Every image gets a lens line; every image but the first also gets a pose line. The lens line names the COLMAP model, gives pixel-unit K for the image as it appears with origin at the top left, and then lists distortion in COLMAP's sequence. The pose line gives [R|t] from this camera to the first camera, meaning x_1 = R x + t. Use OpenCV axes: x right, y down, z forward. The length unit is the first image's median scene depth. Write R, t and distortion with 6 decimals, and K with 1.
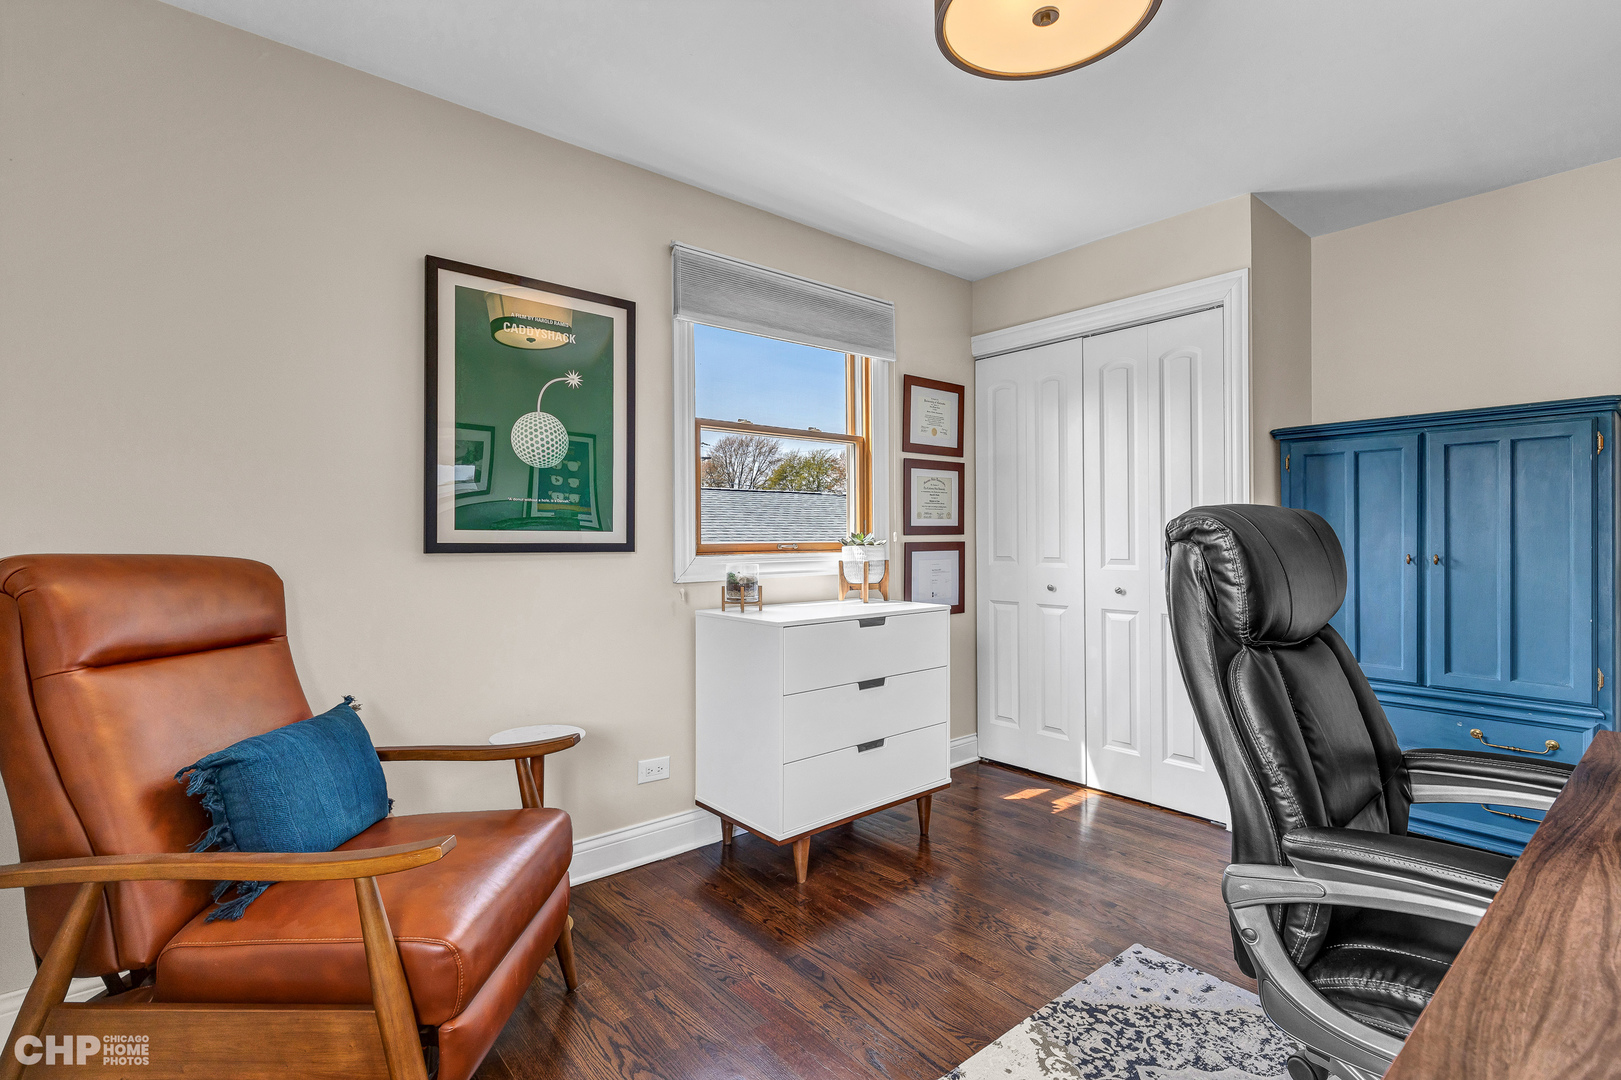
lens RADIAL K [[744.4, 0, 810.5], [0, 744.4, 535.6], [0, 0, 1]] dist [-0.000463, -0.000581]
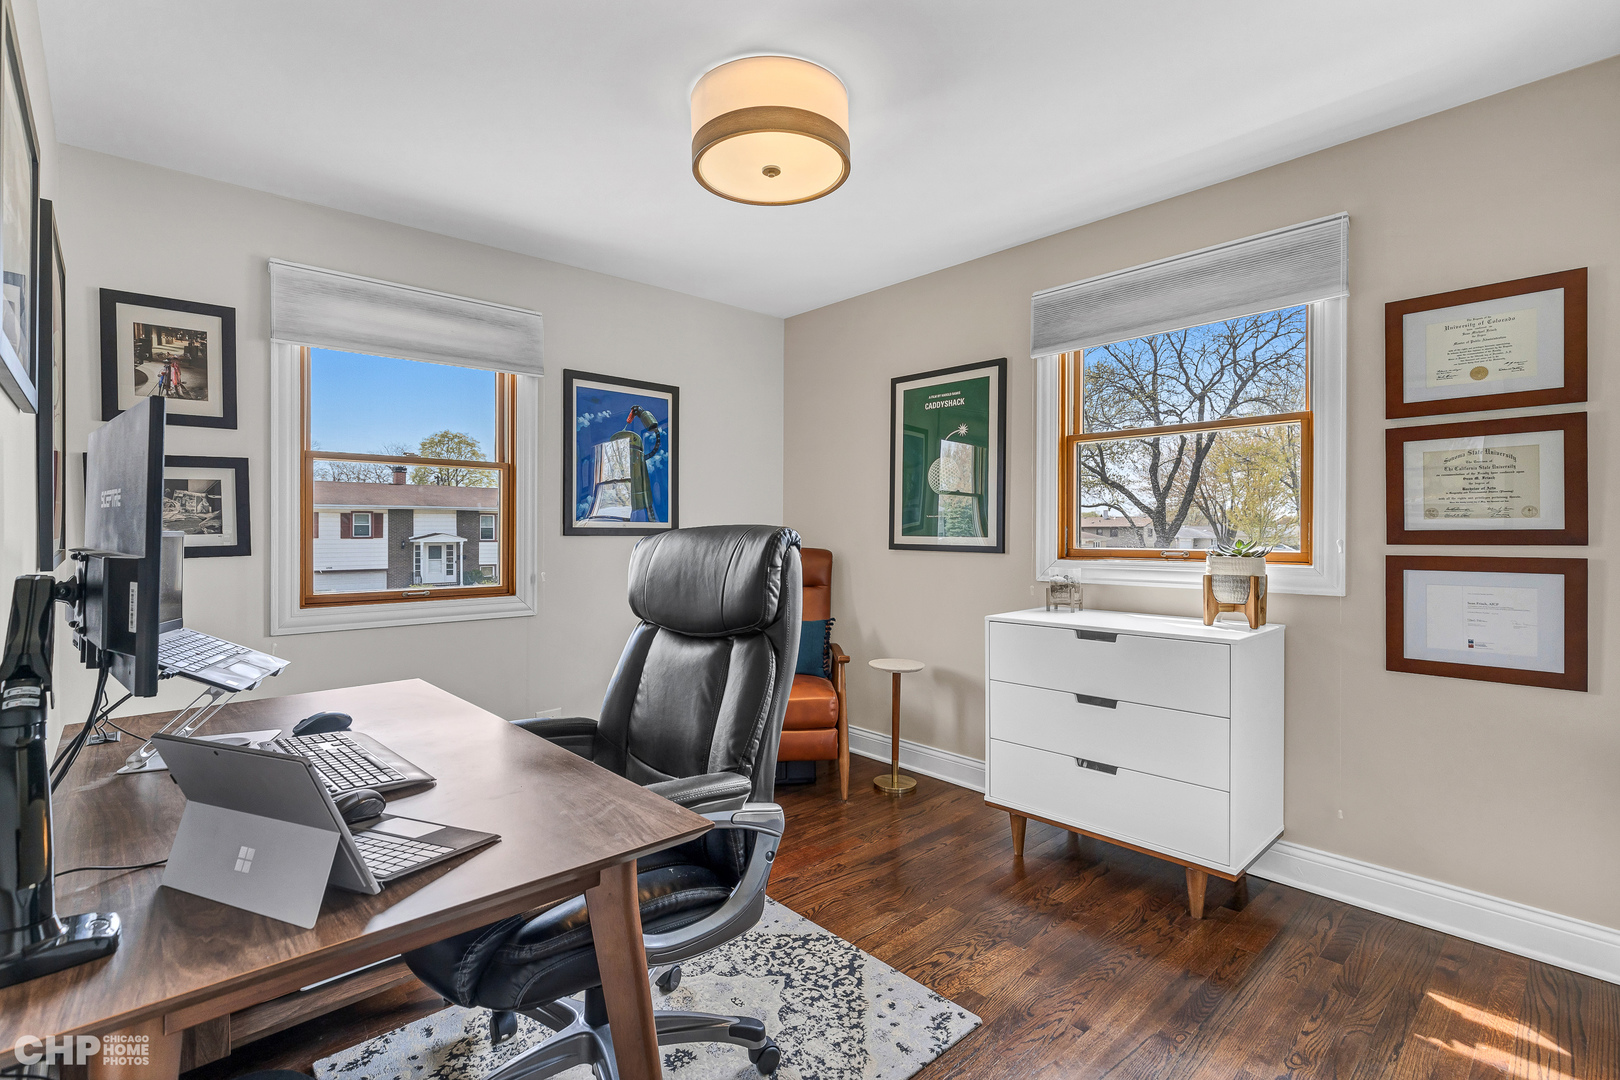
lens RADIAL K [[743.9, 0, 811.0], [0, 743.9, 538.2], [0, 0, 1]] dist [-0.000463, -0.000581]
pose [[0.057893, 0.012105, -0.998249, 1.023028], [0.002735, 0.999921, 0.012283, -0.020673], [0.998319, -0.003441, 0.057856, 0.597430]]
